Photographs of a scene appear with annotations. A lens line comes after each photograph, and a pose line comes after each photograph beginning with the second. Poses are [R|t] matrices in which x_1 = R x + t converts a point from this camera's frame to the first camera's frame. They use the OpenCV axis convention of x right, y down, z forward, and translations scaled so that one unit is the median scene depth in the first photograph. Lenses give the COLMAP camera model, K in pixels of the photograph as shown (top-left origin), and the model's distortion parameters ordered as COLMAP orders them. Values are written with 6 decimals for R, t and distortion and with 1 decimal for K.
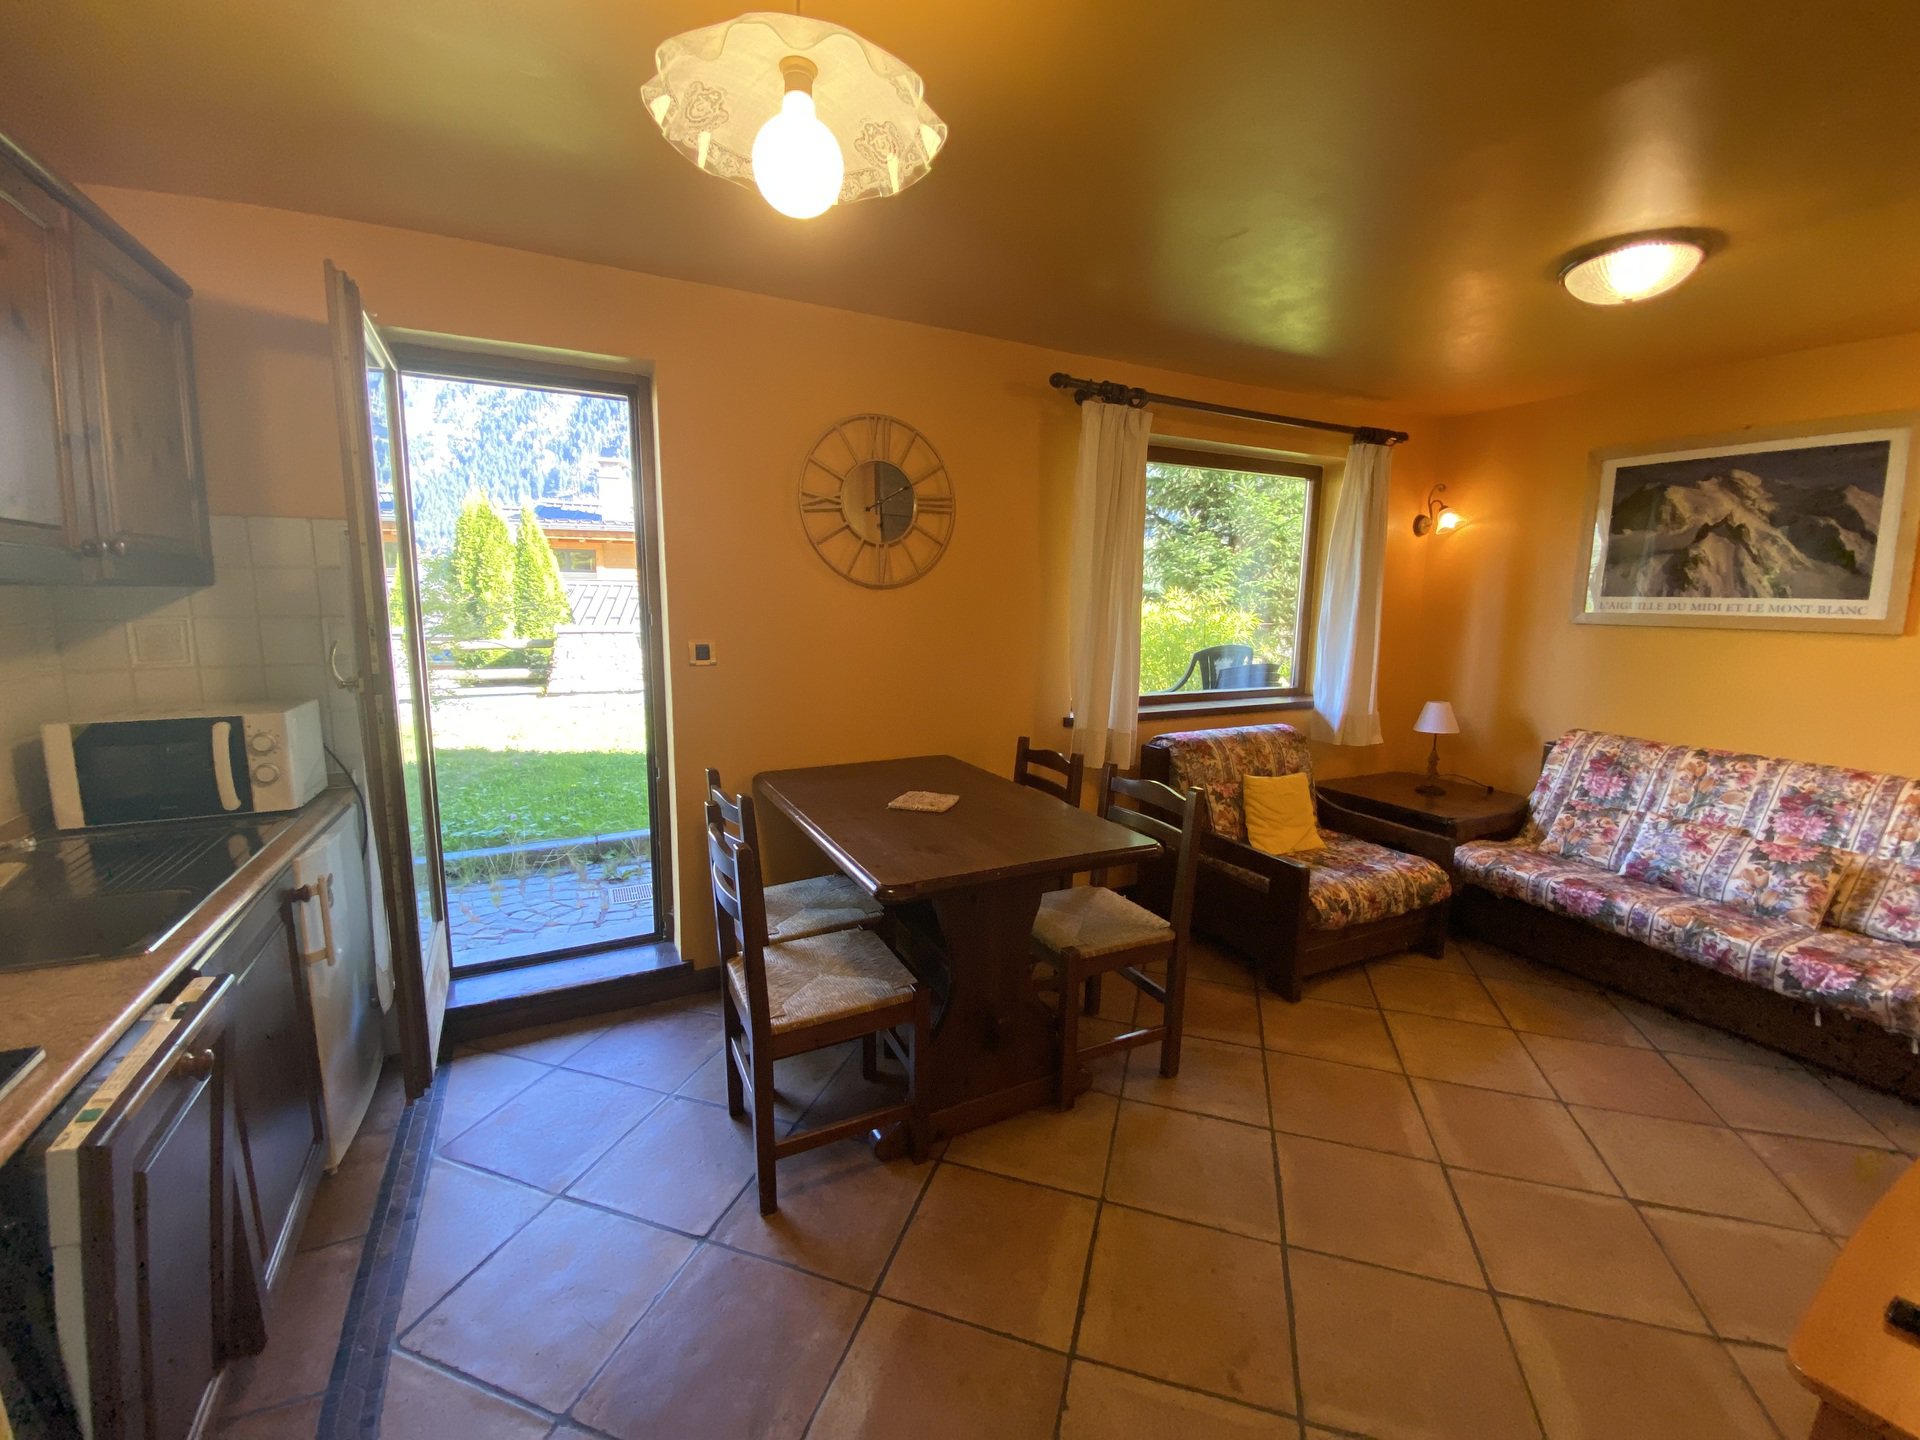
lens RADIAL K [[757.4, 0, 957.2], [0, 757.4, 710.5], [0, 0, 1]] dist [-0.000439, -0.015512]
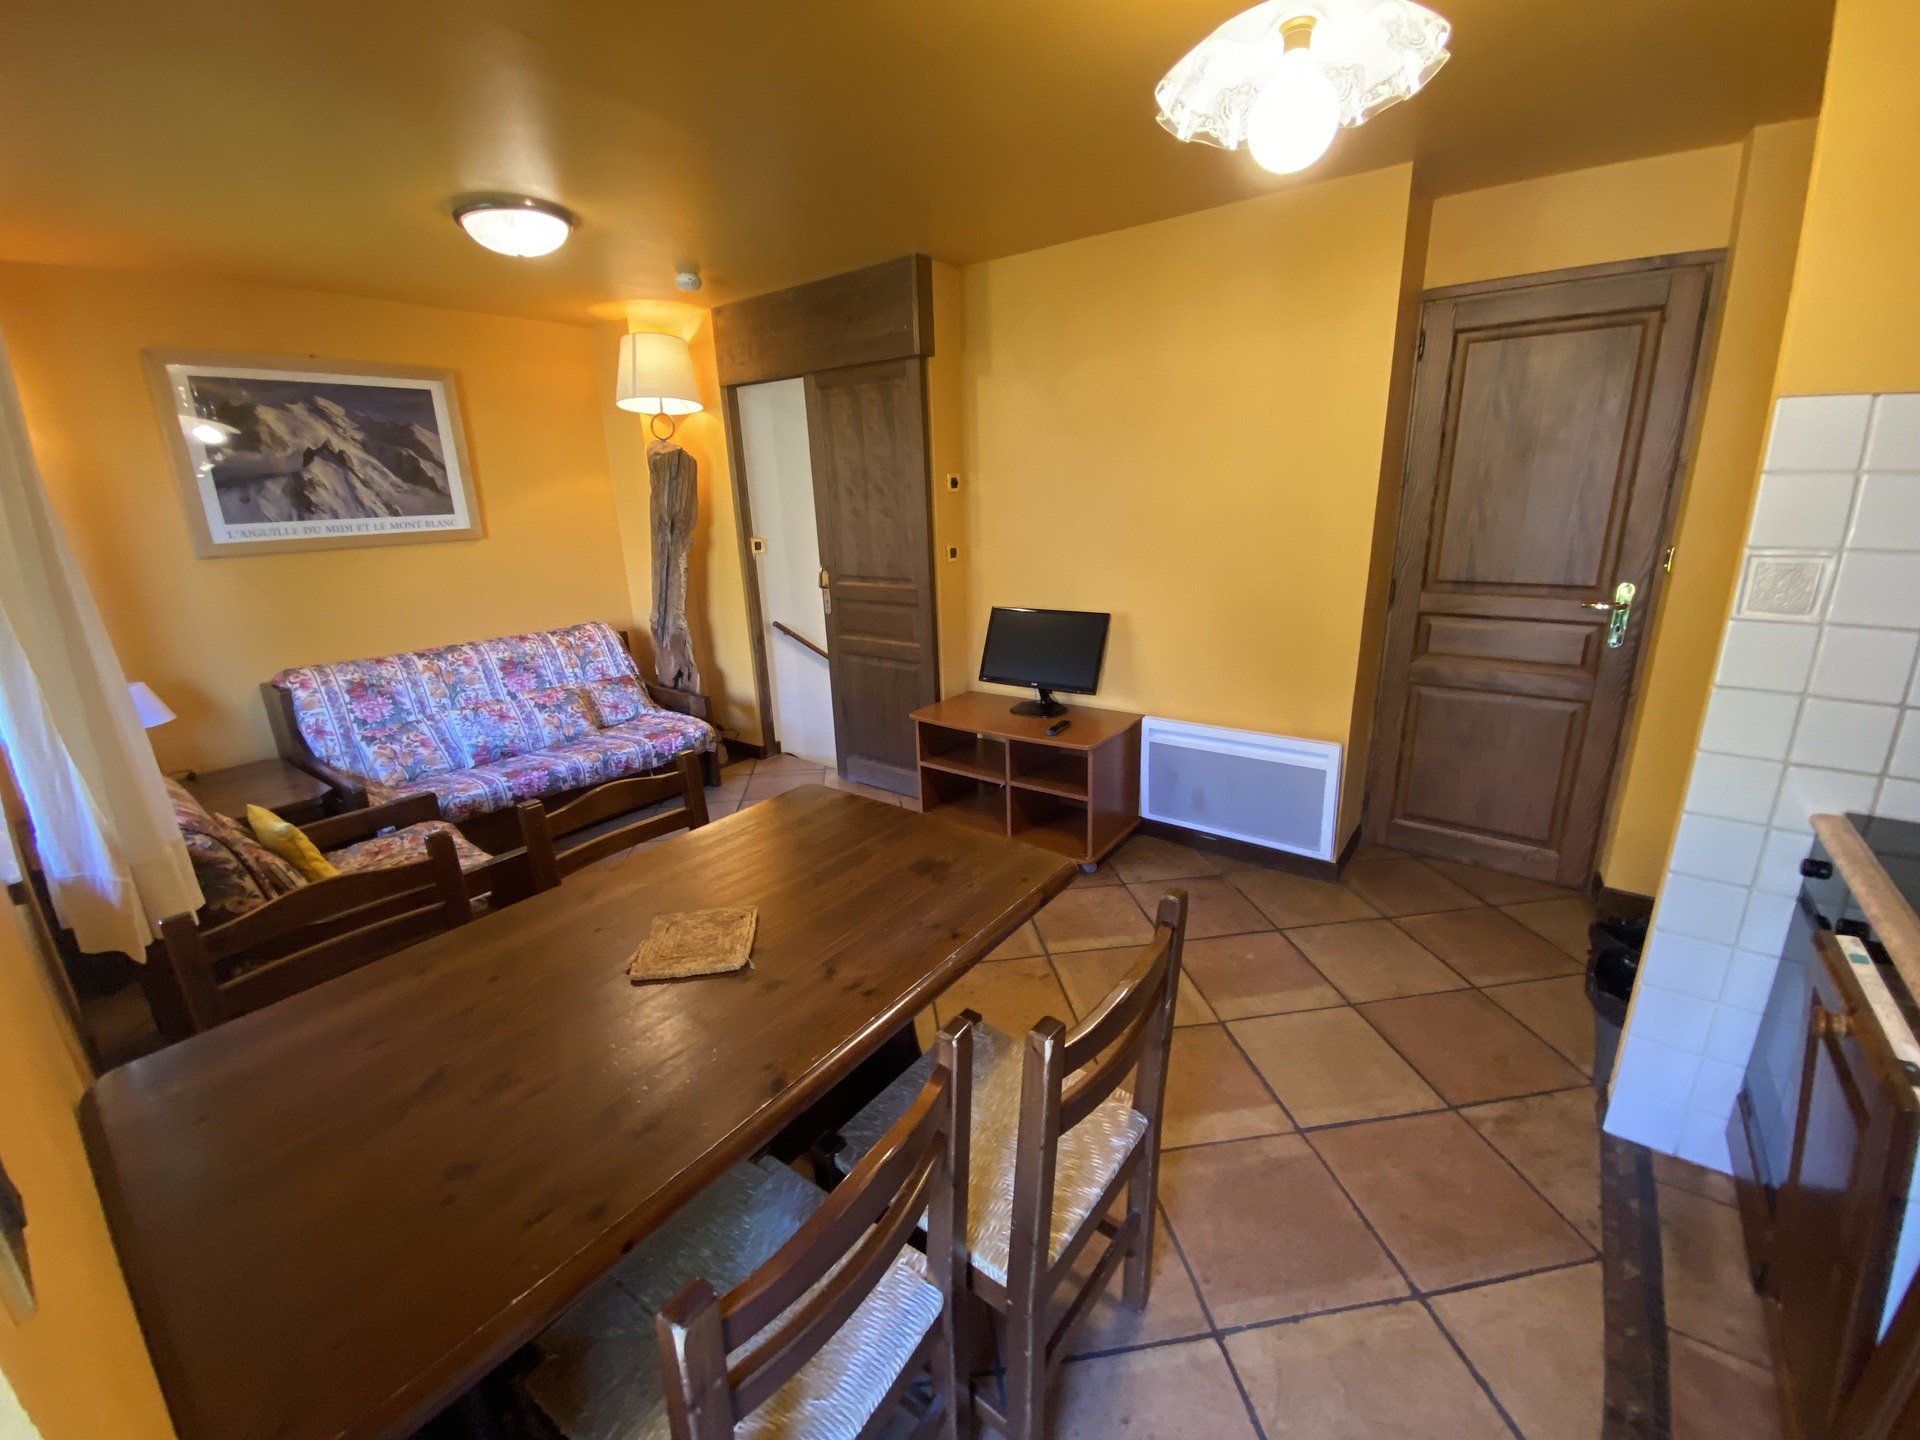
lens RADIAL K [[757.4, 0, 957.2], [0, 757.4, 710.5], [0, 0, 1]] dist [-0.000439, -0.015512]
pose [[-0.438009, -0.245358, 0.864840, -0.407239], [0.152257, 0.927887, 0.340357, -0.137460], [-0.885983, 0.280757, -0.369066, 0.733766]]
